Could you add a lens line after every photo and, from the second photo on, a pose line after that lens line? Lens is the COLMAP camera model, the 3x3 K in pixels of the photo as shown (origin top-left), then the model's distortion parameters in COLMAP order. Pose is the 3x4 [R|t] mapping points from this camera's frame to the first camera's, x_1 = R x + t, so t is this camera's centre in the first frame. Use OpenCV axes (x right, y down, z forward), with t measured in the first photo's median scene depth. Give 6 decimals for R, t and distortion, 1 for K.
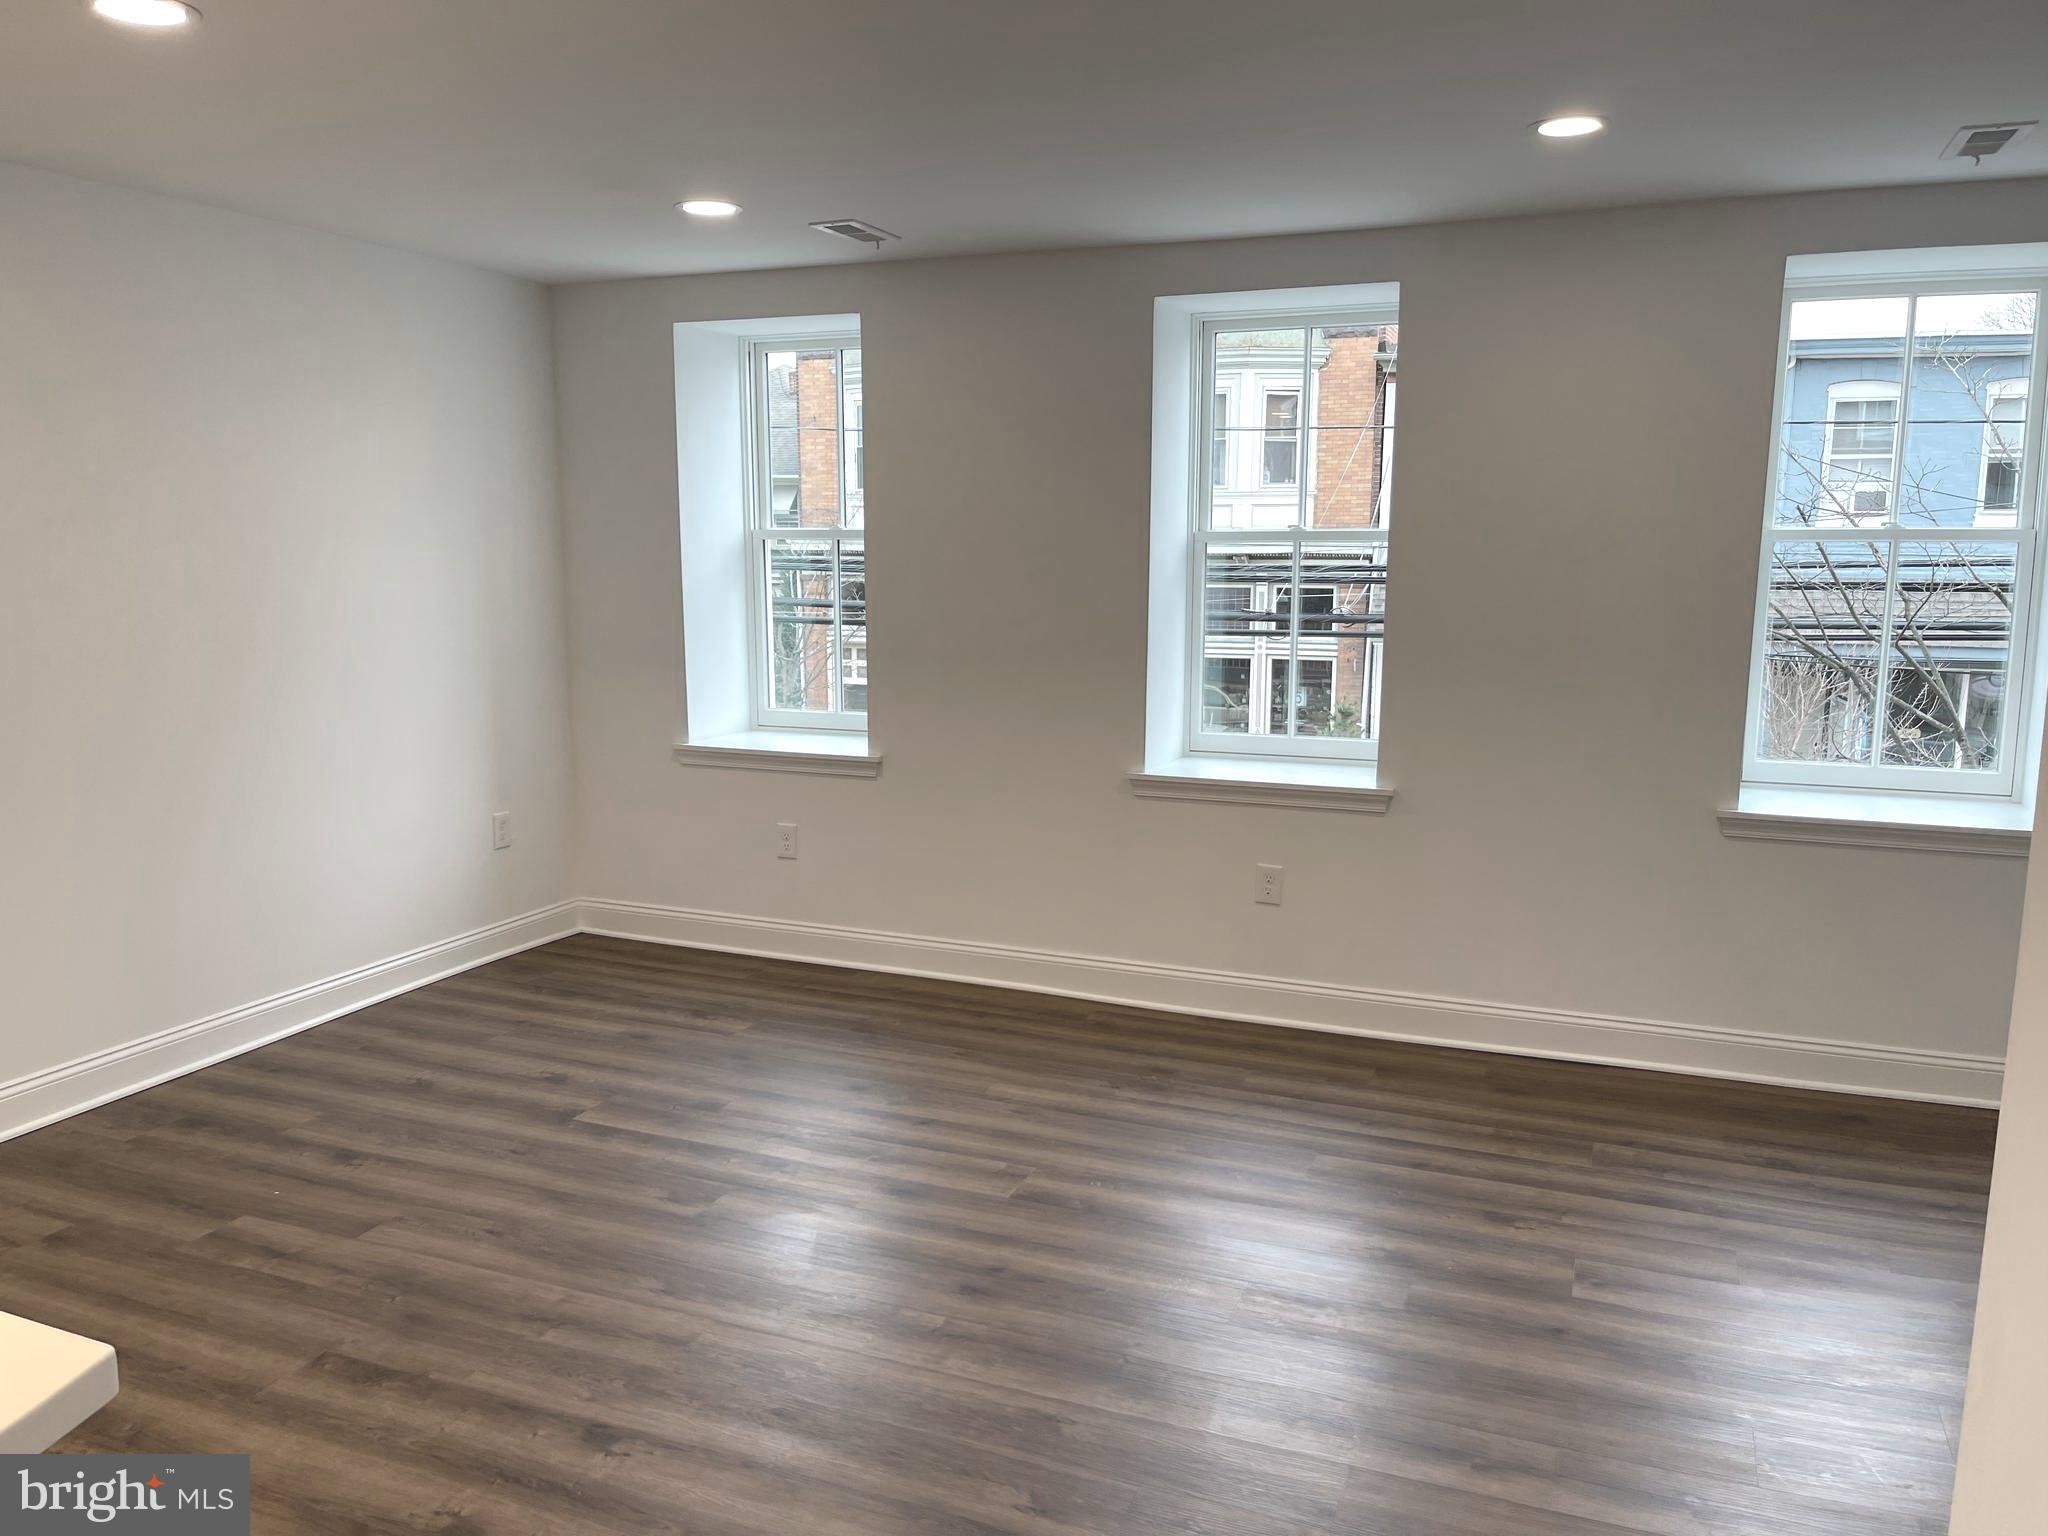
lens RADIAL K [[1535.6, 0, 1019.8], [0, 1535.6, 763.9], [0, 0, 1]] dist [0.015388, -0.001583]
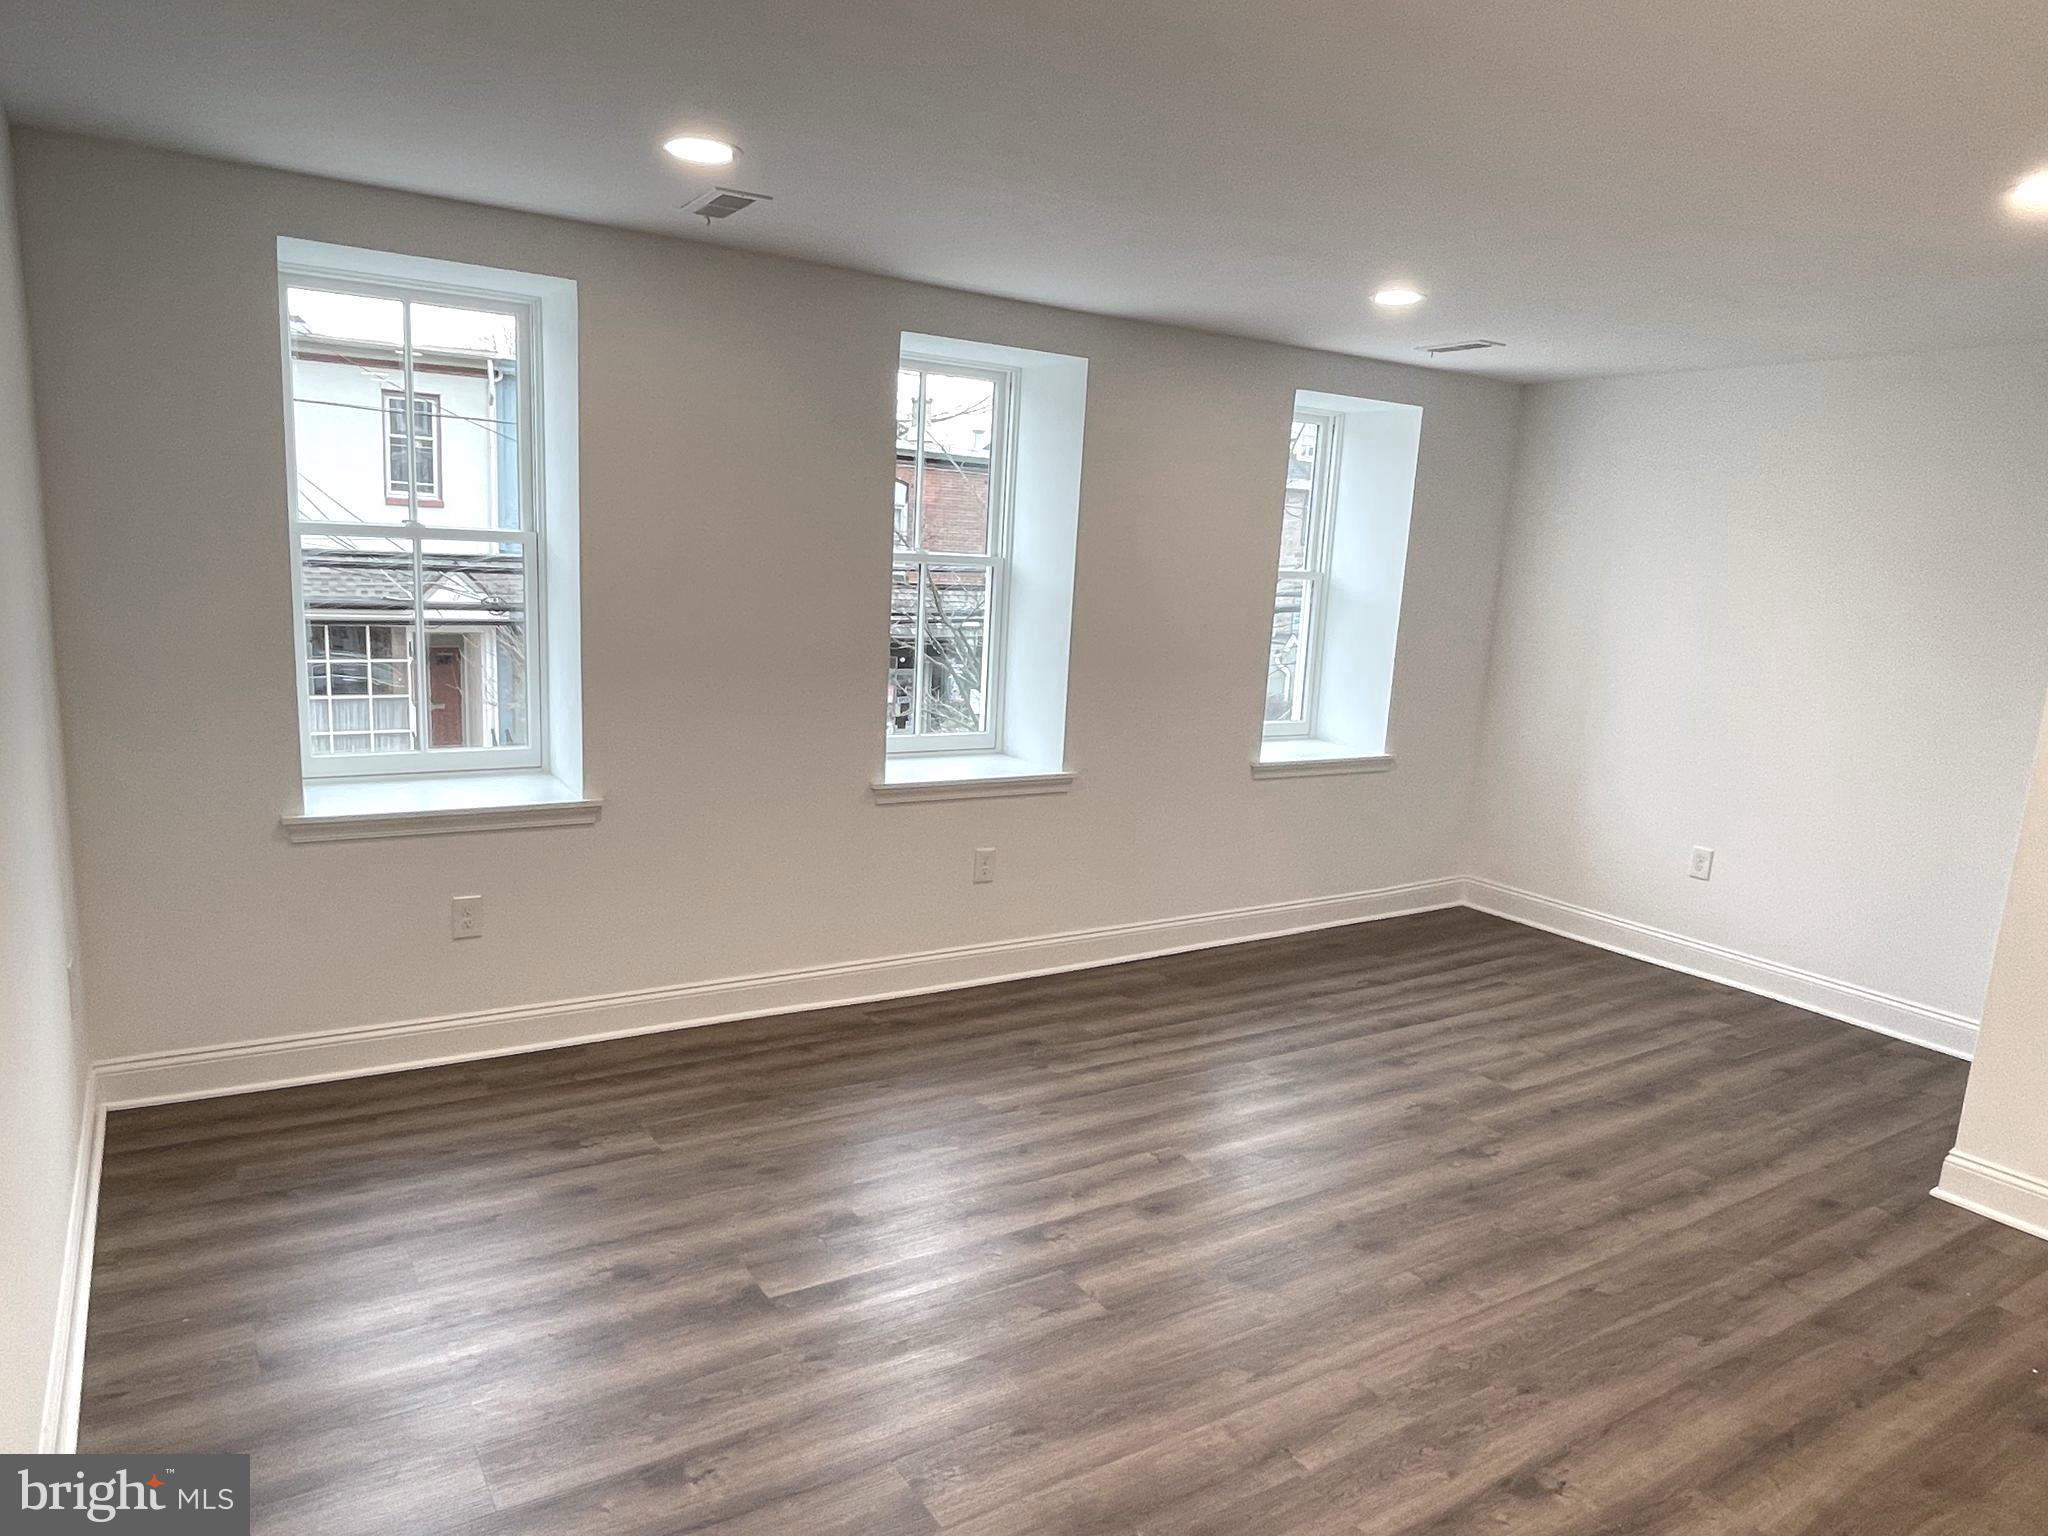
lens RADIAL K [[1307.3, 0, 1021.8], [0, 1307.3, 774.7], [0, 0, 1]] dist [0.012442, -0.016775]
pose [[0.574471, -0.115631, 0.810317, -0.631879], [0.065211, 0.993290, 0.095510, -0.083655], [-0.815923, -0.002026, 0.578156, 0.427759]]
